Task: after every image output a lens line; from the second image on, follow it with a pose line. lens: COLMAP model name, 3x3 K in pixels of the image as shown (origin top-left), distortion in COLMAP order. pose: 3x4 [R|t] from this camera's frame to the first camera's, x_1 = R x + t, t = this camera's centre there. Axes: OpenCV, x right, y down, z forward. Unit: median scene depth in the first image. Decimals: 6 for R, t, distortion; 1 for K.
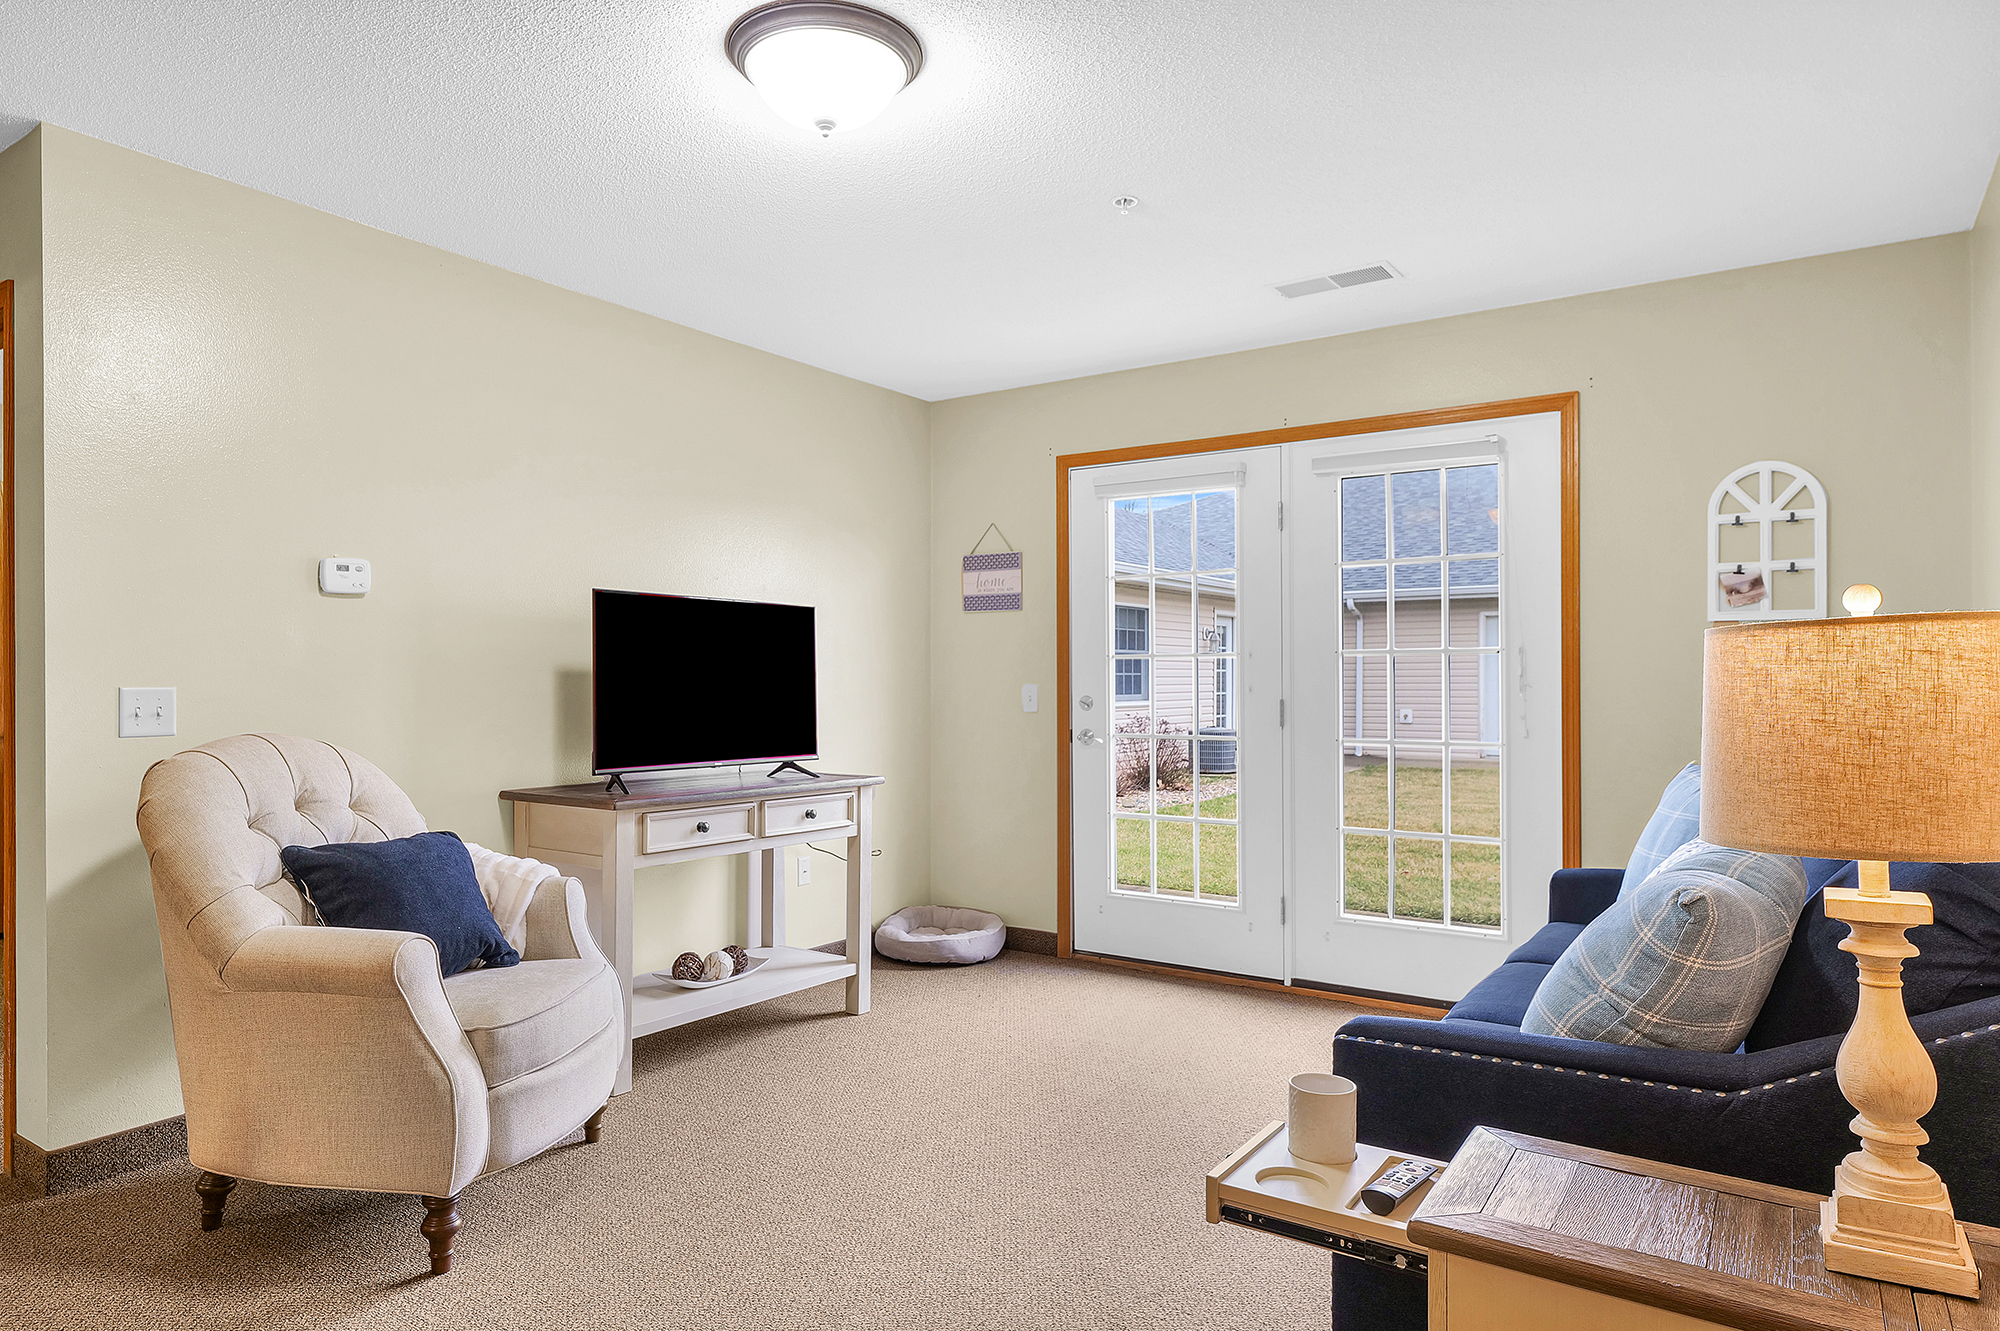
lens RADIAL K [[1221.2, 0, 1034.1], [0, 1221.2, 661.6], [0, 0, 1]] dist [-0.005998, 0.002407]
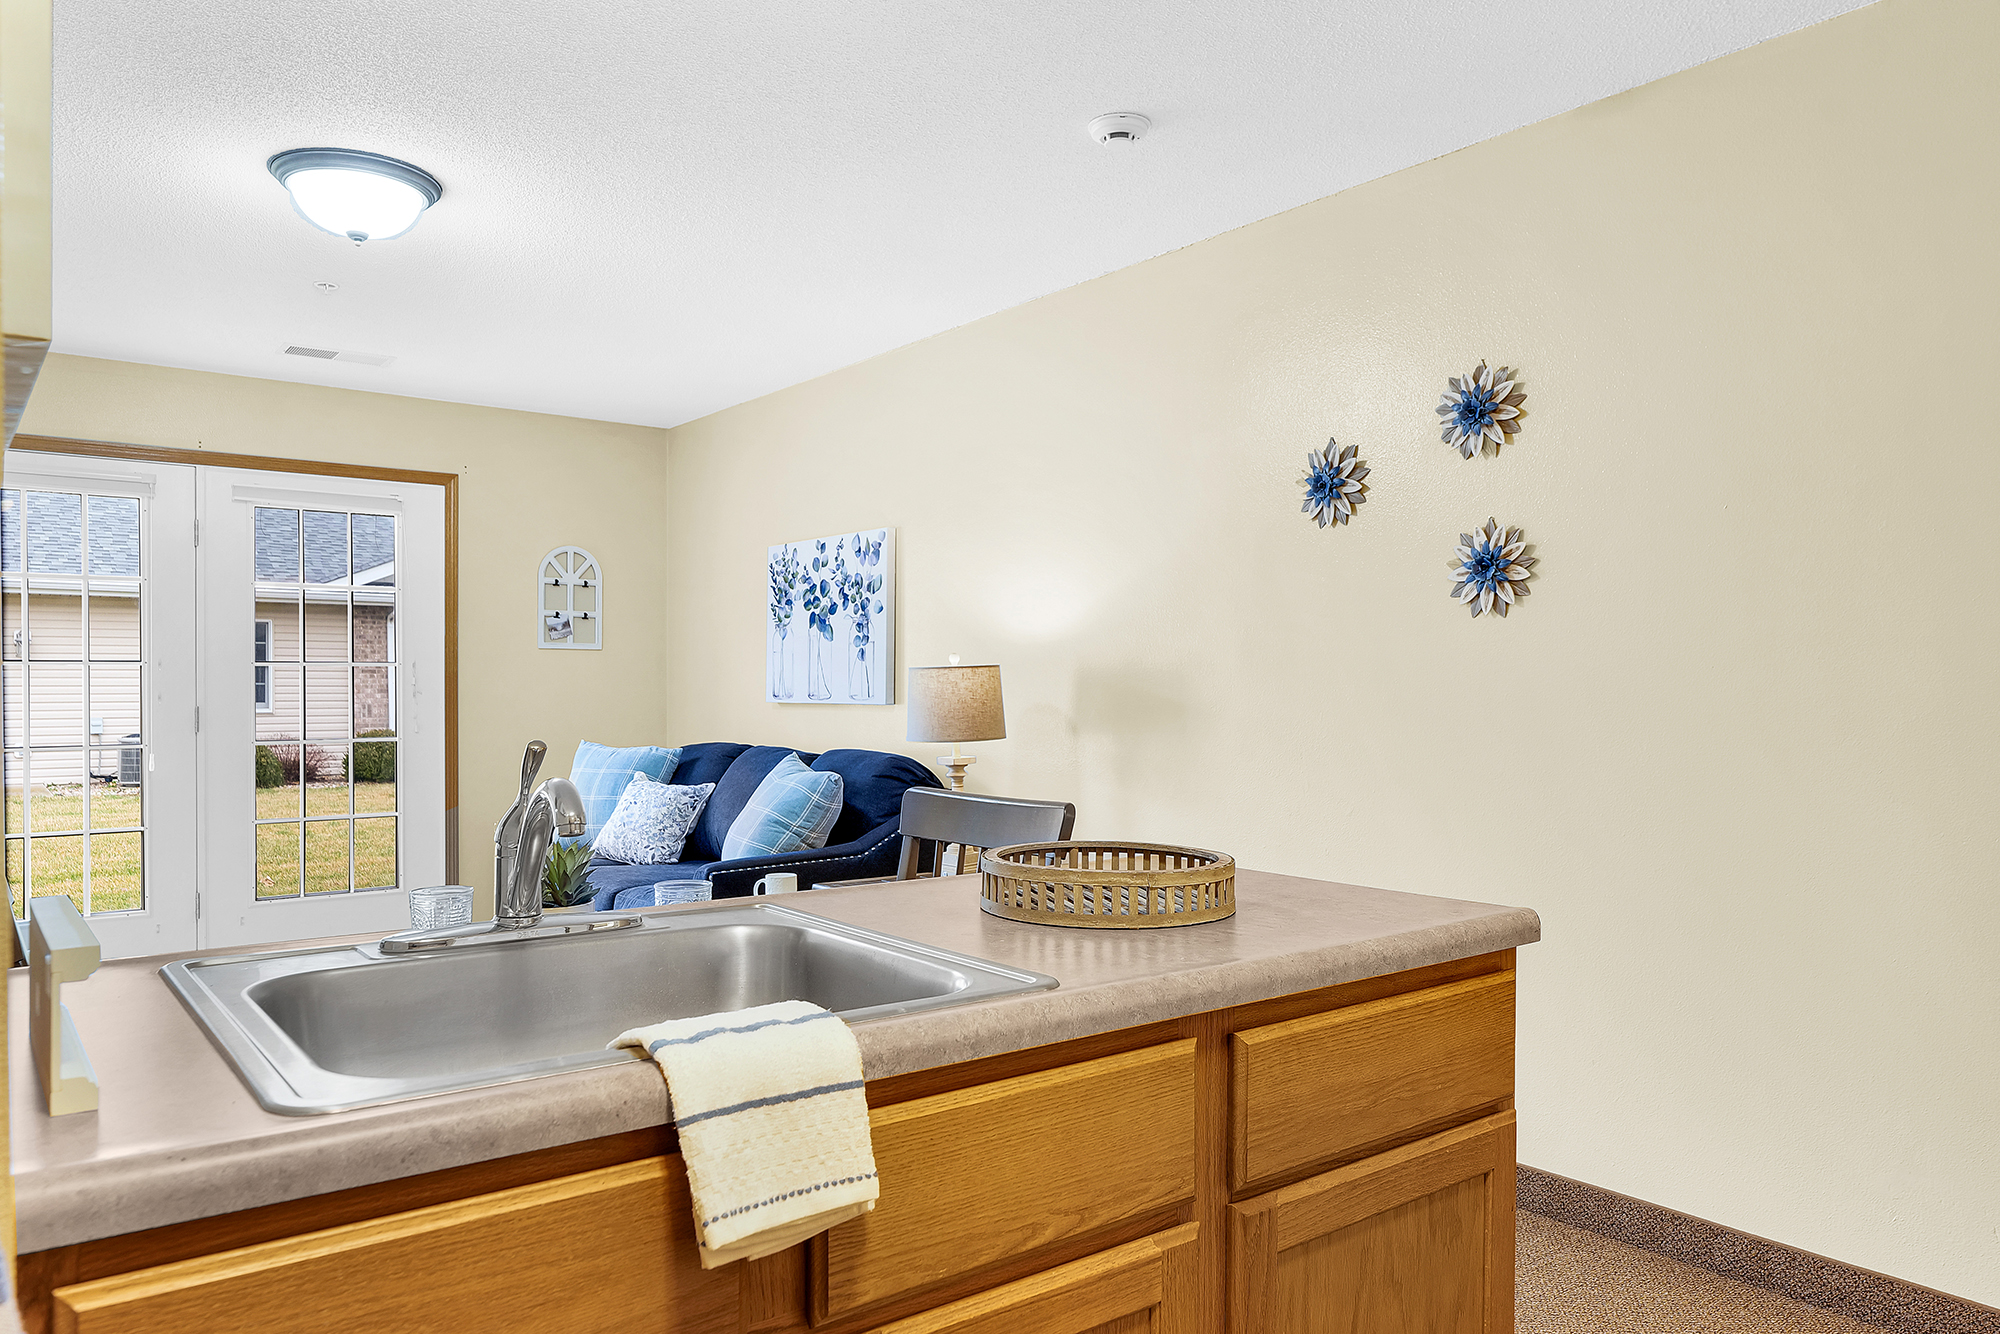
lens RADIAL K [[1346.8, 0, 999.3], [0, 1346.8, 676.4], [0, 0, 1]] dist [-0.002359, -0.000488]
pose [[0.317588, 0.014478, 0.948118, -0.773560], [-0.015561, 0.999828, -0.010056, 0.008571], [-0.948101, -0.011560, 0.317758, -0.047366]]
